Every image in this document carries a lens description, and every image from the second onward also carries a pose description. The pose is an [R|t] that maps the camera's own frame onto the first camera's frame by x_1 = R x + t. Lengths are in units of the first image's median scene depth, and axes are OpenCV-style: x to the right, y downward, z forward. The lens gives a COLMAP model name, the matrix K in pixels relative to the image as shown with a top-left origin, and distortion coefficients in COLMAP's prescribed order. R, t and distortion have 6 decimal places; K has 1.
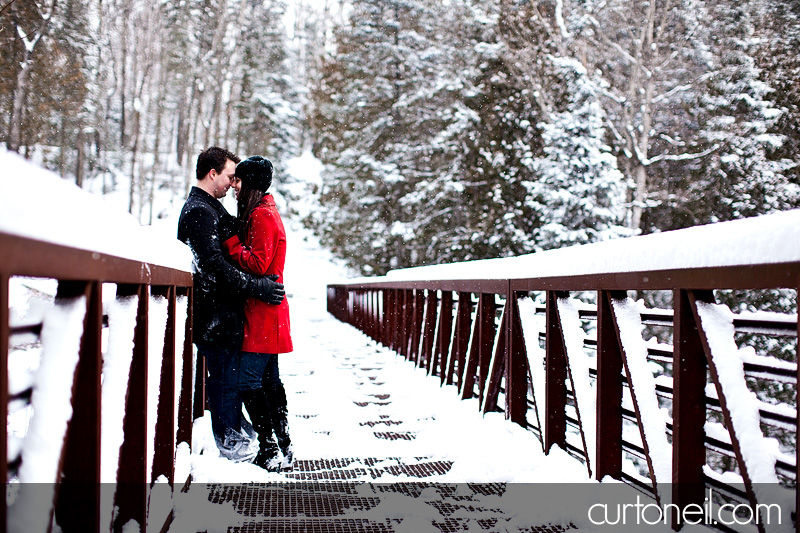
lens RADIAL K [[1258.8, 0, 400.0], [0, 1258.8, 266.5], [0, 0, 1]] dist [-0.156715, 0.128834]
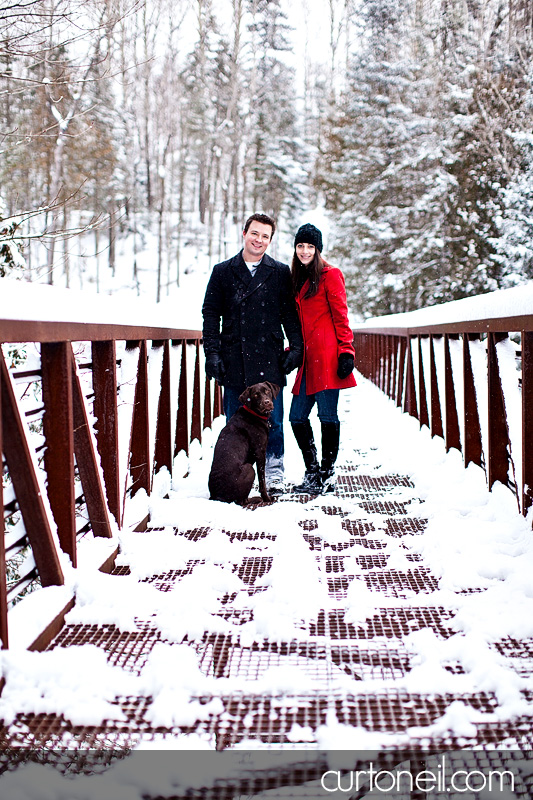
lens RADIAL K [[1258.8, 0, 266.5], [0, 1258.8, 400.0], [0, 0, 1]] dist [-0.156715, 0.128834]
pose [[0.991392, -0.024465, -0.128620, 0.028360], [0.033584, 0.997036, 0.069214, -0.003449], [0.126545, -0.072938, 0.989276, -0.150360]]
